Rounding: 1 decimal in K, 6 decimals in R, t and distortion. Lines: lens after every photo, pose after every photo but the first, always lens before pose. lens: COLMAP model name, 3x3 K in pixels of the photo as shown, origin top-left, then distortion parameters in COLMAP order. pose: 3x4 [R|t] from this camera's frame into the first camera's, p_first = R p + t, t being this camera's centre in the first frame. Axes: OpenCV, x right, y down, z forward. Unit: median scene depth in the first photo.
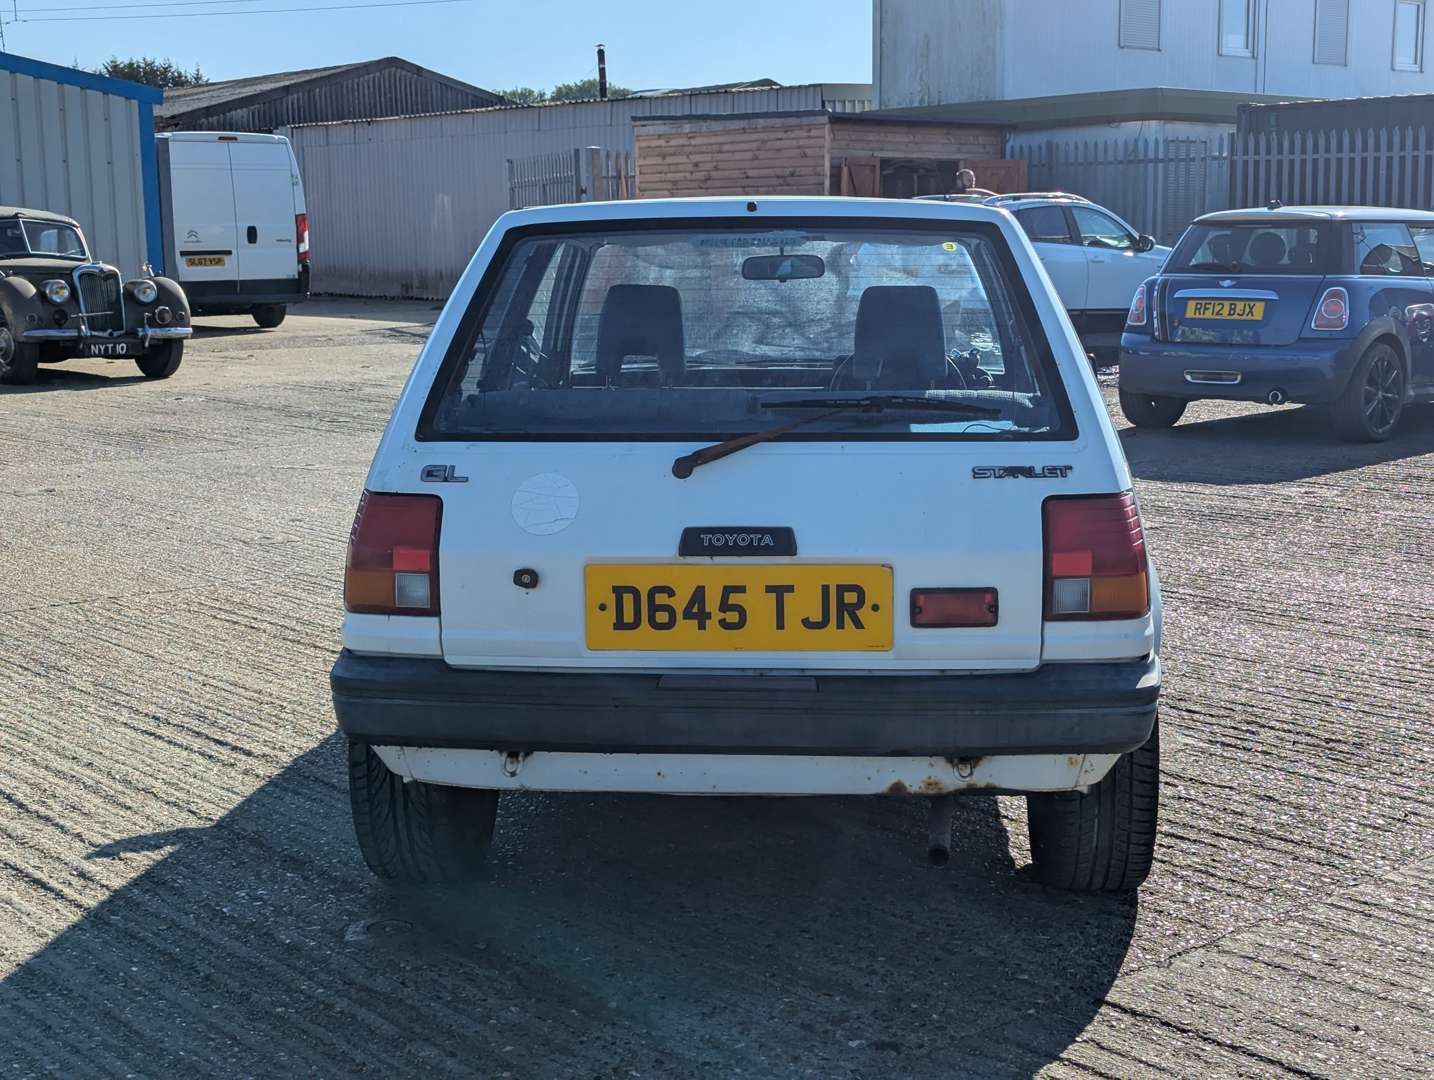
lens RADIAL K [[2005.1, 0, 719.6], [0, 2005.1, 519.3], [0, 0, 1]] dist [0.140132, -0.370951]
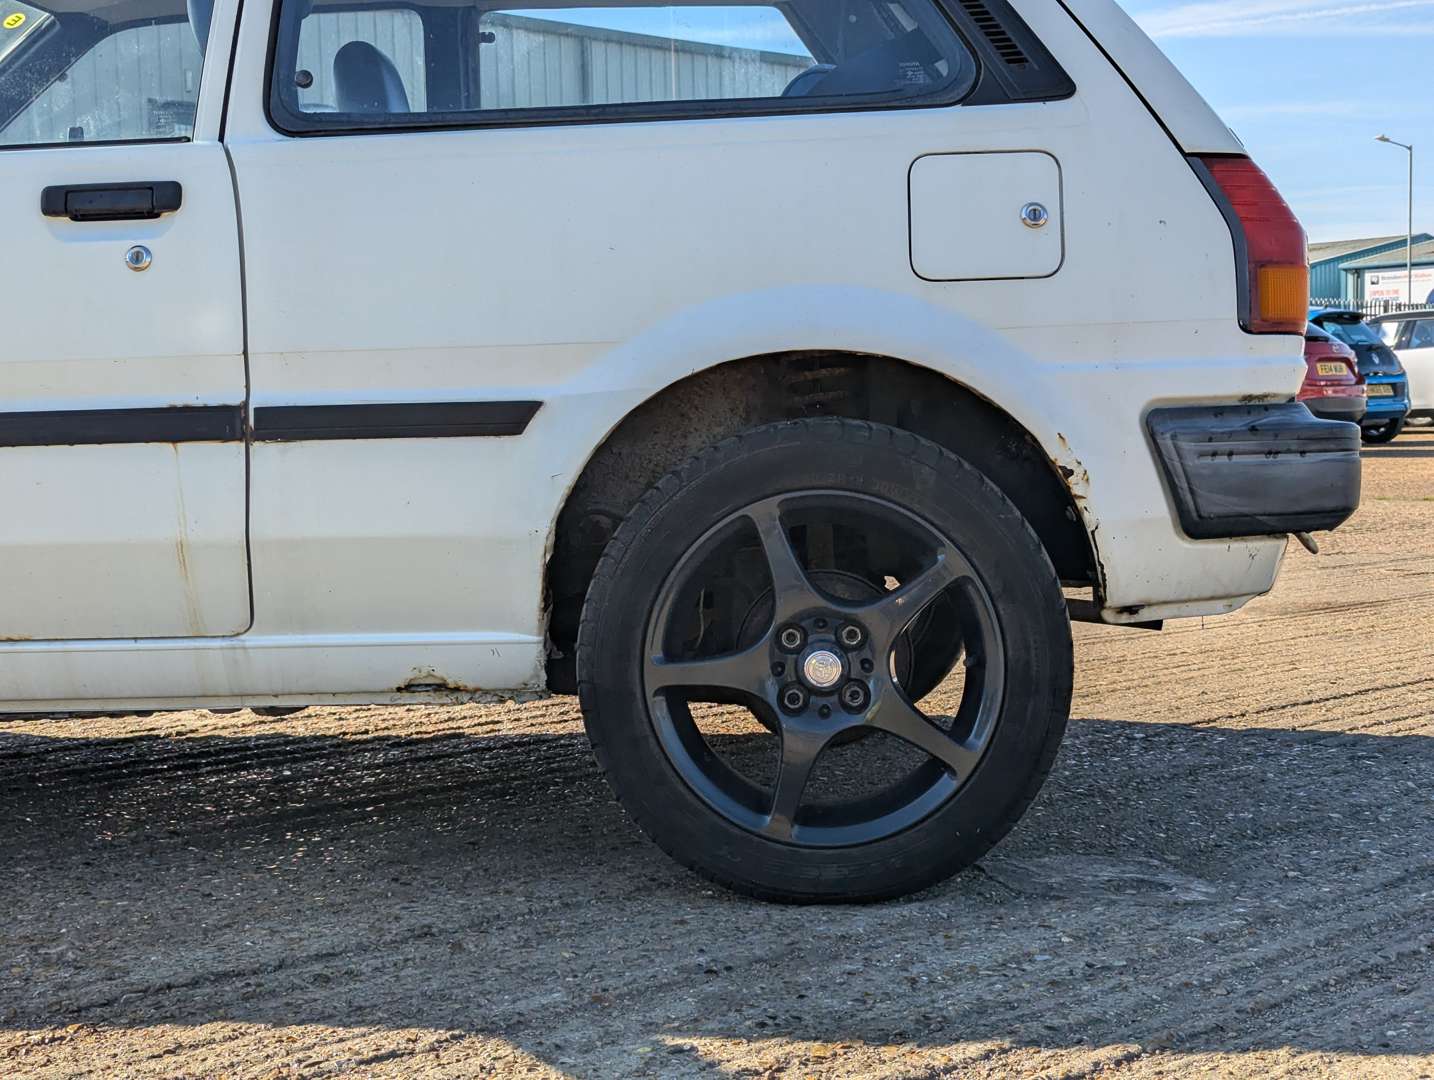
lens RADIAL K [[1998.4, 0, 738.6], [0, 1998.4, 539.9], [0, 0, 1]] dist [0.171507, -0.554558]
pose [[-0.017347, -0.050427, 0.998577, -0.831399], [0.155735, 0.986402, 0.052517, 0.049789], [-0.987647, 0.156425, -0.009257, 1.196292]]
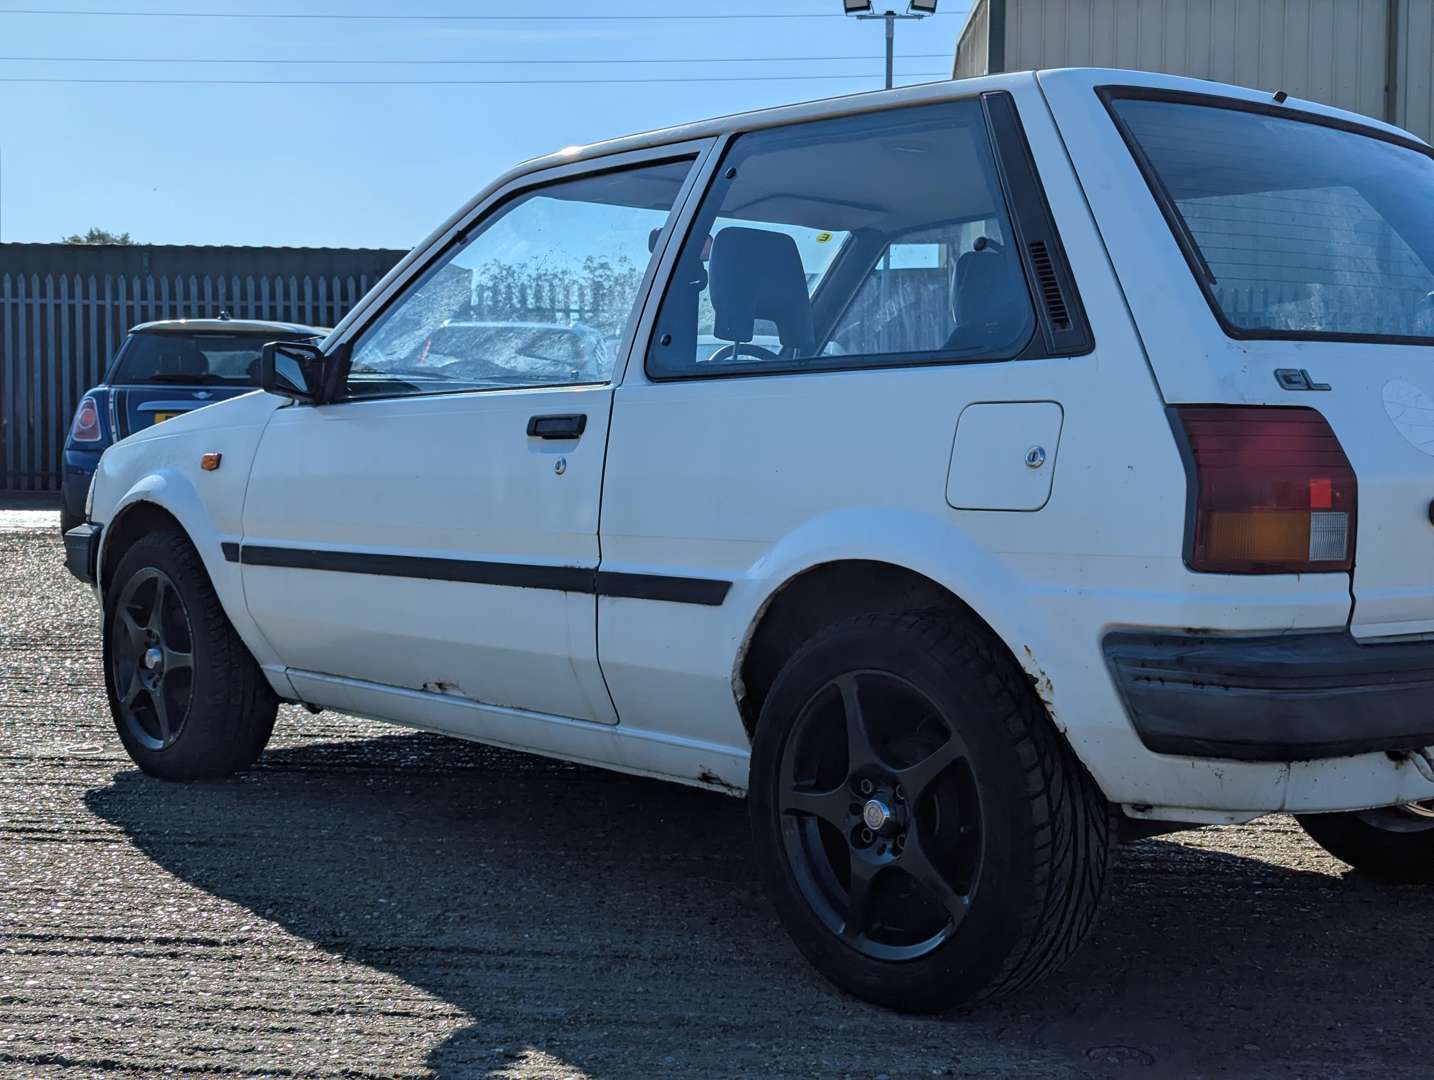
lens RADIAL K [[2005.1, 0, 719.6], [0, 2005.1, 519.3], [0, 0, 1]] dist [0.140132, -0.370951]
pose [[0.707883, -0.014664, 0.706178, -0.802983], [0.081729, 0.994769, -0.061271, 0.055301], [-0.701586, 0.101088, 0.705378, 0.636447]]
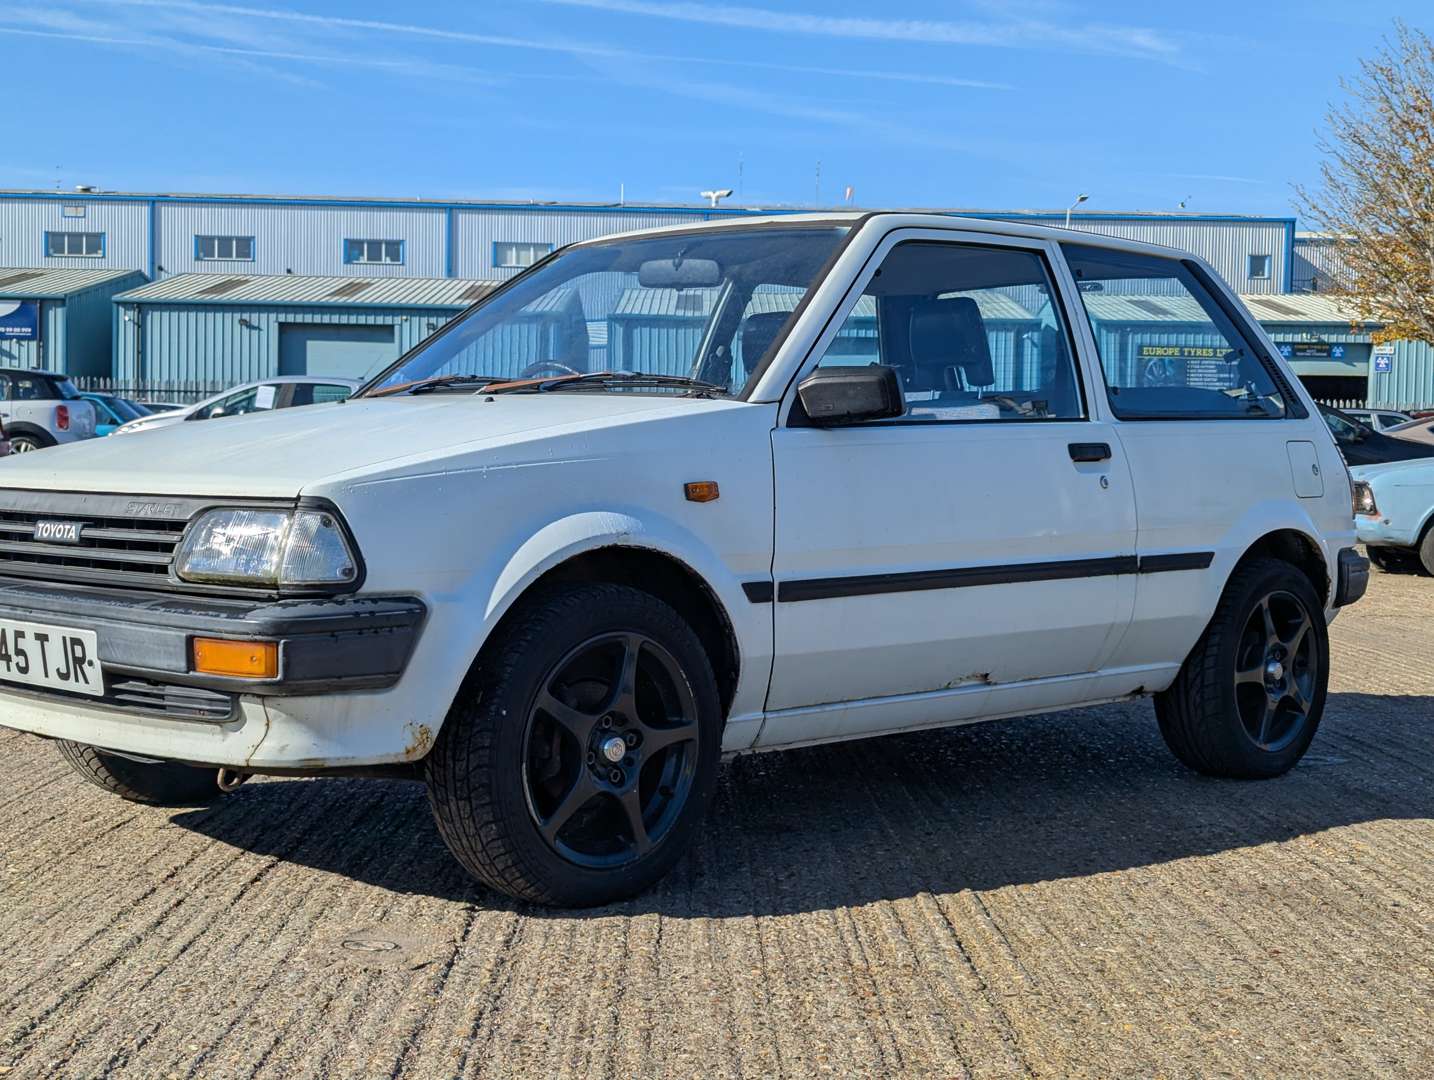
lens RADIAL K [[2014.0, 0, 698.1], [0, 2014.0, 513.2], [0, 0, 1]] dist [0.081444, -0.115730]
pose [[-0.751230, -0.020845, 0.659711, -0.829708], [0.085465, 0.988015, 0.128539, -0.201610], [-0.654484, 0.152945, -0.740445, 2.484994]]
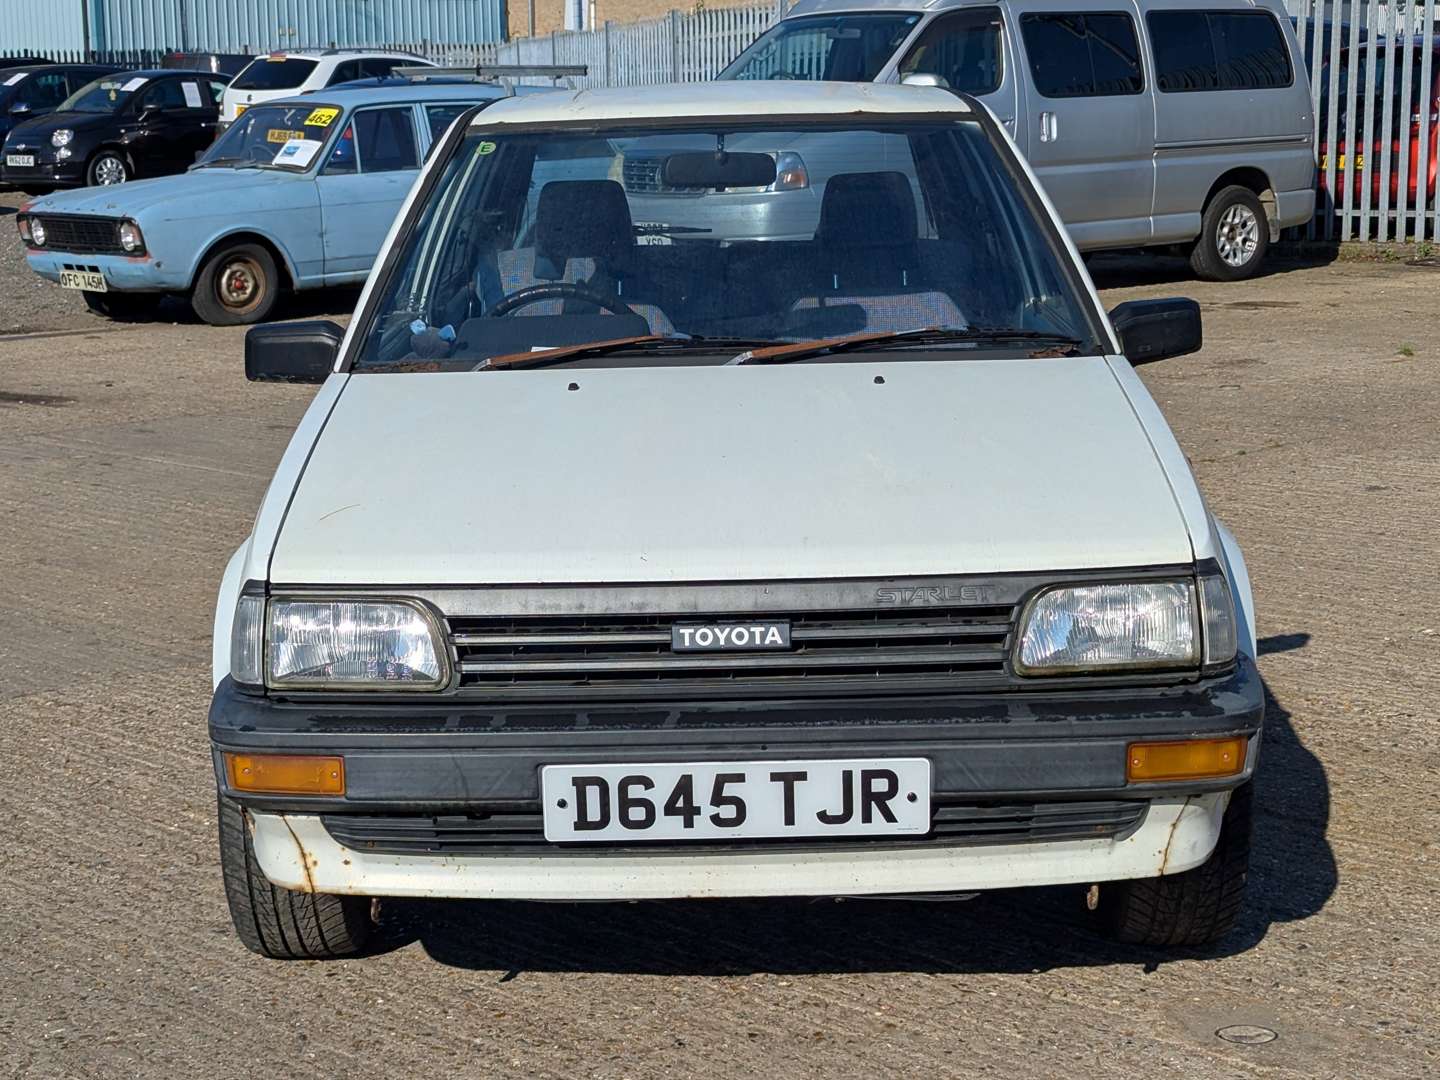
lens RADIAL K [[2524.4, 0, 710.4], [0, 2524.4, 599.4], [0, 0, 1]] dist [0.256270, 0.045742]
pose [[-0.997763, 0.039228, -0.054133, 0.133527], [0.018969, 0.942587, 0.333422, -0.423440], [0.064104, 0.331650, -0.941222, 2.845603]]
